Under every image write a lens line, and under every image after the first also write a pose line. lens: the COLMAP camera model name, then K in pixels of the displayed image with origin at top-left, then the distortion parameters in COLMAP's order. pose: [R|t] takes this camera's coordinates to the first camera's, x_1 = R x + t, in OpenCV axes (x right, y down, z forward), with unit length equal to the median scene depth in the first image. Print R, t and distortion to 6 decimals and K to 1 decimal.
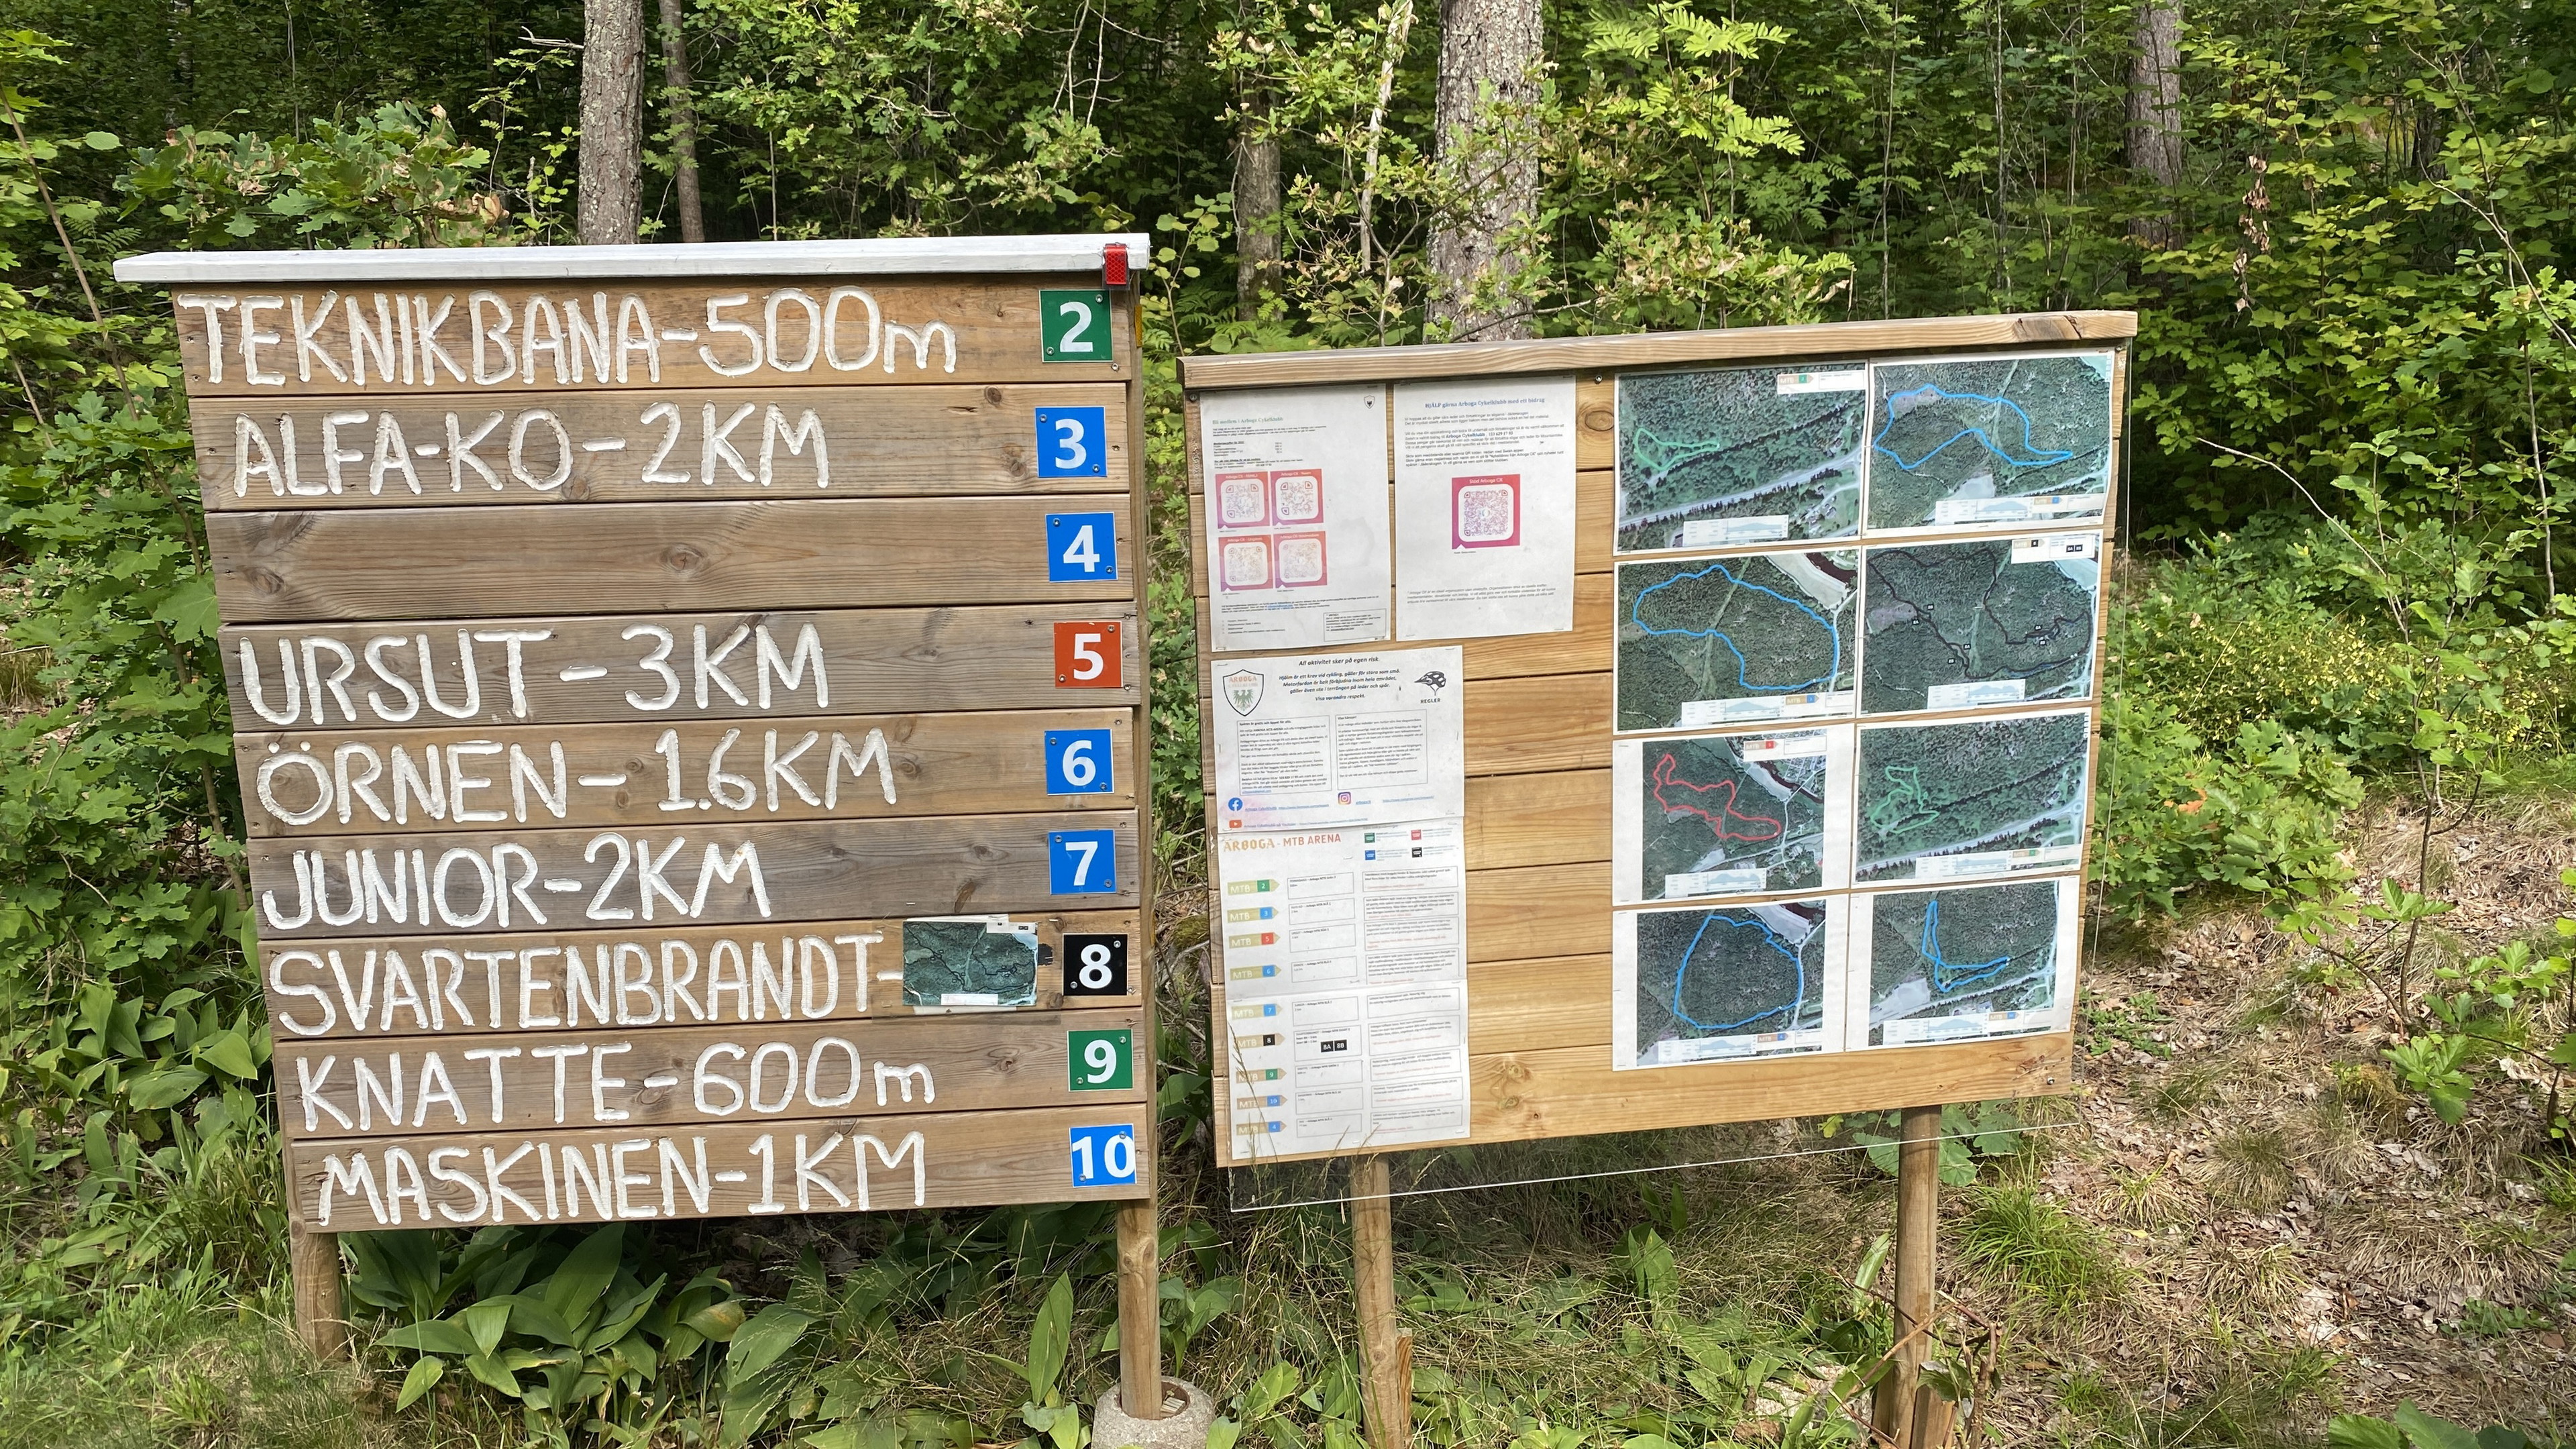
lens RADIAL K [[1888.3, 0, 1271.3], [0, 1888.3, 724.1], [0, 0, 1]] dist [0.061373, -0.056644]
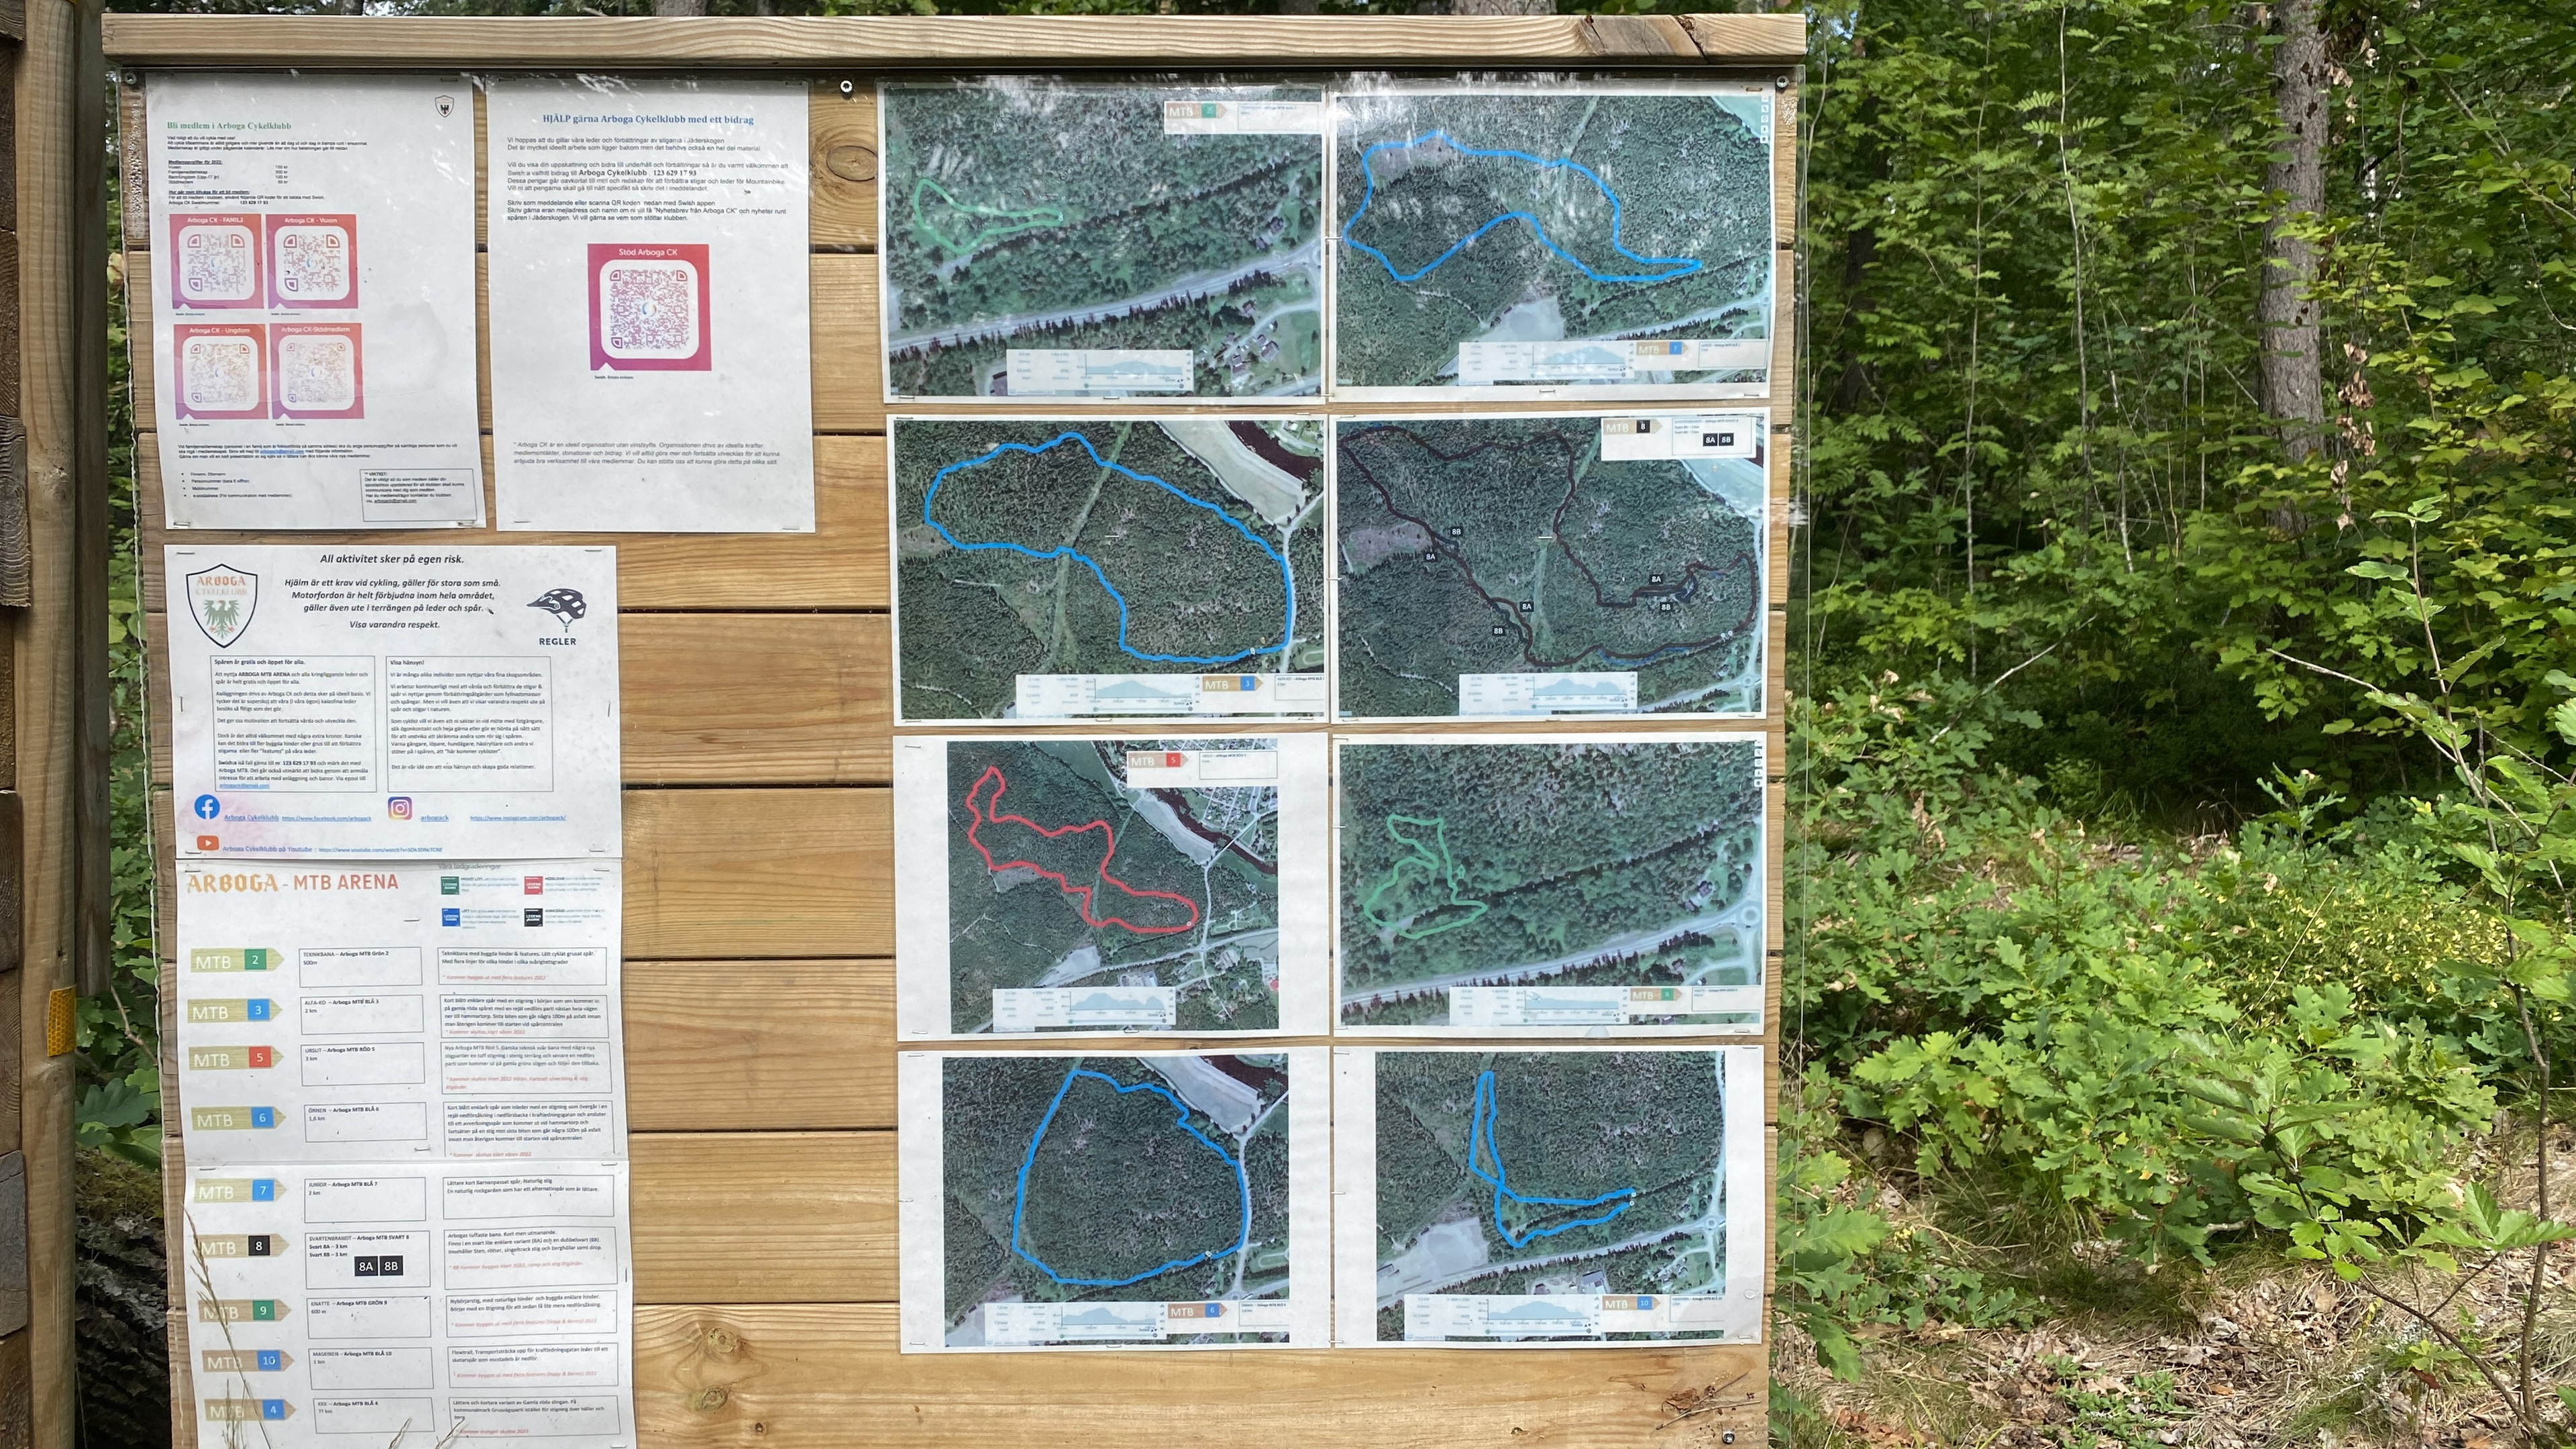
lens RADIAL K [[1888.3, 0, 1275.6], [0, 1888.3, 743.4], [0, 0, 1]] dist [0.061373, -0.056644]
pose [[0.994034, 0.043736, -0.099919, 0.345696], [-0.060927, 0.982489, -0.176080, 0.102191], [0.090468, 0.181117, 0.979292, 0.445515]]
